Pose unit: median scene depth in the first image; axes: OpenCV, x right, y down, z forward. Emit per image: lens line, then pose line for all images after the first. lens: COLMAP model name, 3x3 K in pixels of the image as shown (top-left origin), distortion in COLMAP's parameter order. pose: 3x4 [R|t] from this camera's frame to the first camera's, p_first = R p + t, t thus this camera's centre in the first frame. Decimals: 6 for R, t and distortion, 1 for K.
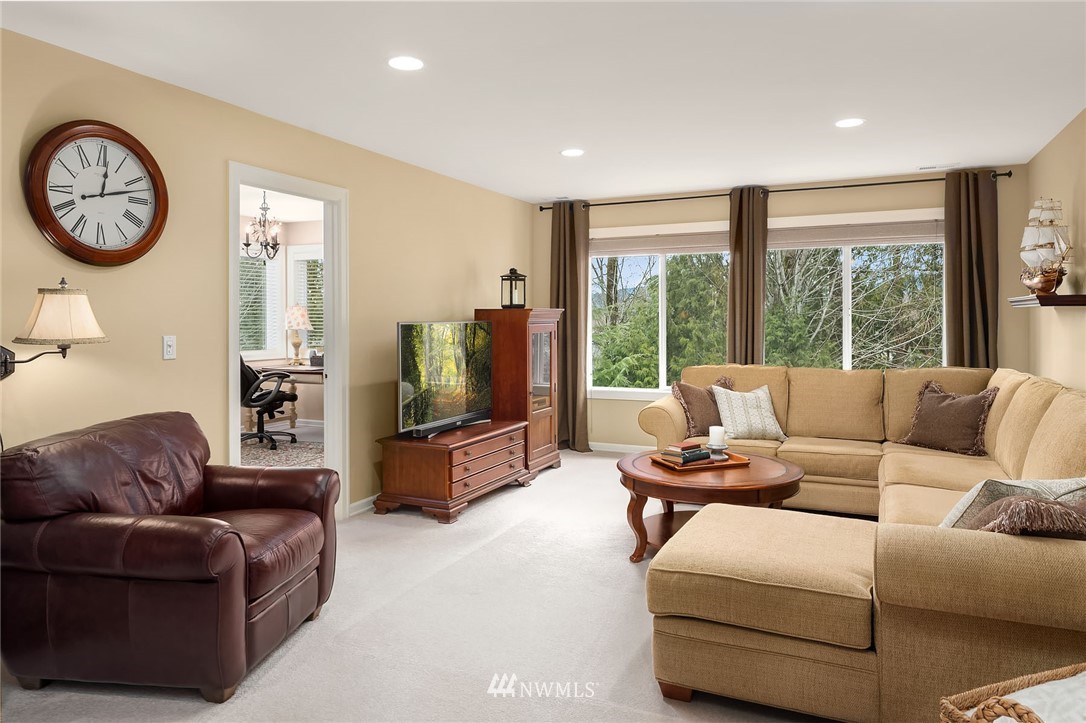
lens RADIAL K [[707.5, 0, 543.4], [0, 707.5, 363.4], [0, 0, 1]] dist [-0.004796, -0.007041]
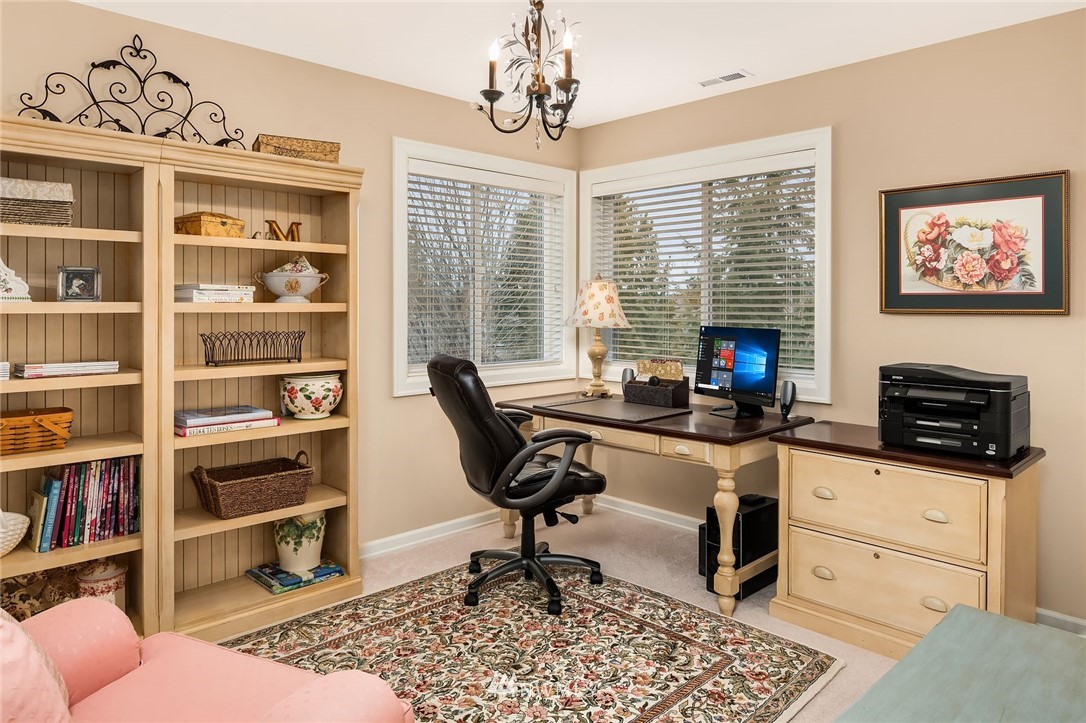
lens RADIAL K [[707.5, 0, 543.3], [0, 707.5, 356.9], [0, 0, 1]] dist [-0.004796, -0.007041]
pose [[0.930300, 0.013577, -0.366549, -0.223155], [-0.010429, 0.999890, 0.010567, -0.035230], [0.366652, -0.006008, 0.930339, 0.574672]]
